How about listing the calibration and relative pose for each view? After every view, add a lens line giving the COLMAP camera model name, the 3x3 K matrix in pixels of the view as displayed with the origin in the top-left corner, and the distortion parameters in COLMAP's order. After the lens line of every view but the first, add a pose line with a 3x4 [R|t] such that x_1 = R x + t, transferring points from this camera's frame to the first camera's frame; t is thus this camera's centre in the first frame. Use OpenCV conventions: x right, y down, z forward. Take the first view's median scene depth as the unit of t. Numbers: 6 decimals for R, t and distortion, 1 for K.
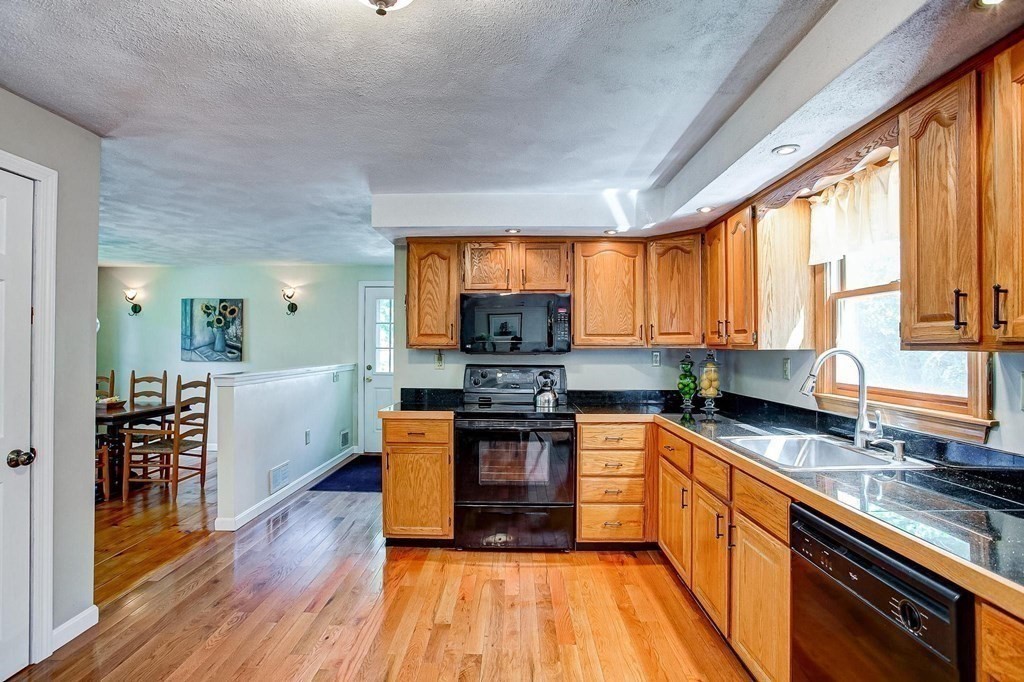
lens RADIAL K [[496.8, 0, 512.0], [0, 496.8, 341.0], [0, 0, 1]] dist [-0.075788, 0.031240]
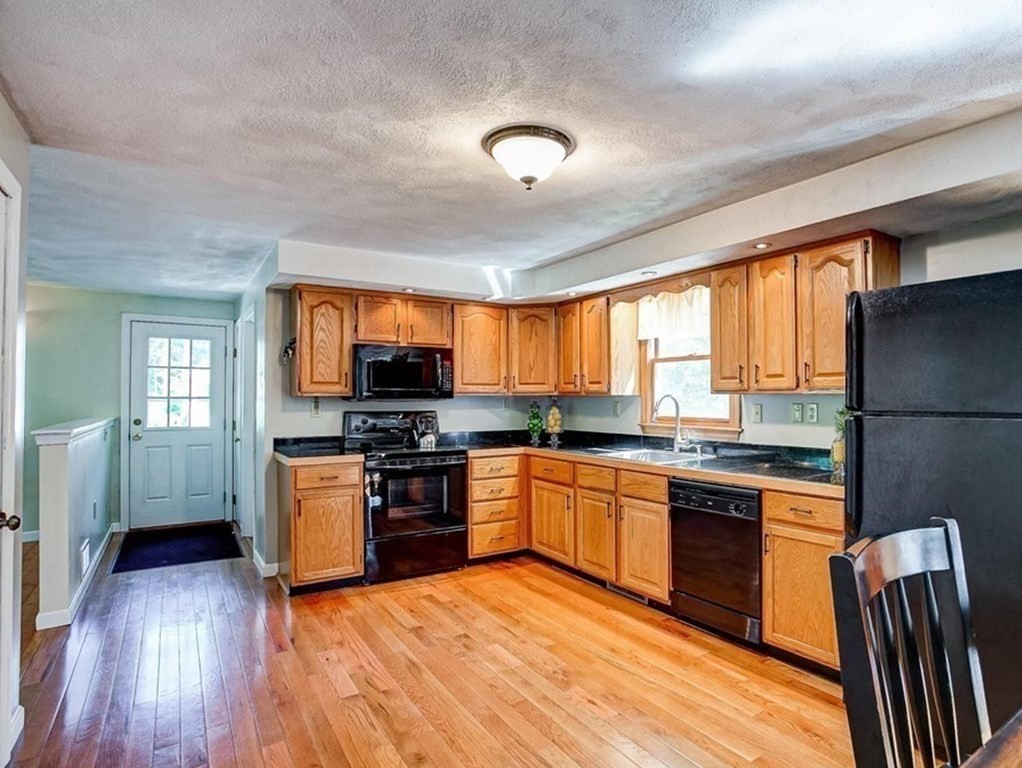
lens RADIAL K [[571.7, 0, 561.2], [0, 571.7, 385.5], [0, 0, 1]] dist [-0.070686, 0.032800]
pose [[0.808480, 0.007385, 0.588477, -0.468874], [-0.001933, 0.999949, -0.009894, 0.004115], [-0.588520, 0.006862, 0.808453, -0.228575]]
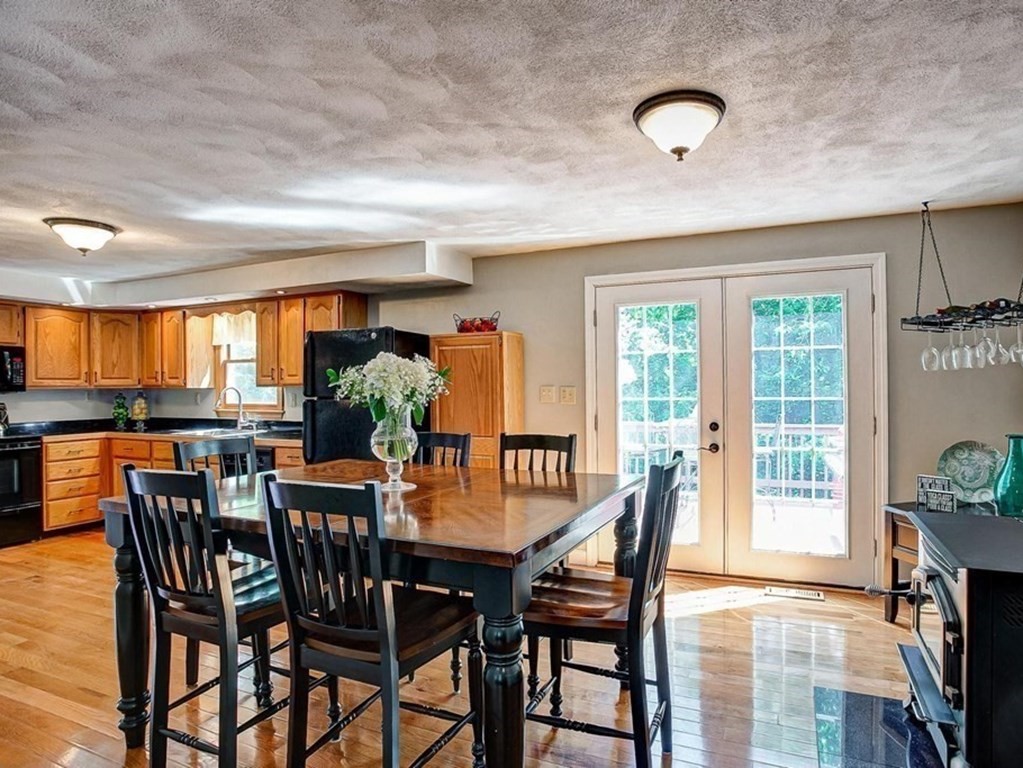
lens RADIAL K [[572.3, 0, 561.8], [0, 572.3, 385.5], [0, 0, 1]] dist [-0.070686, 0.032800]
pose [[0.361085, -0.004881, 0.932520, -0.729924], [-0.002039, 0.999980, 0.006024, -0.006009], [-0.932530, -0.004076, 0.361068, -0.841613]]
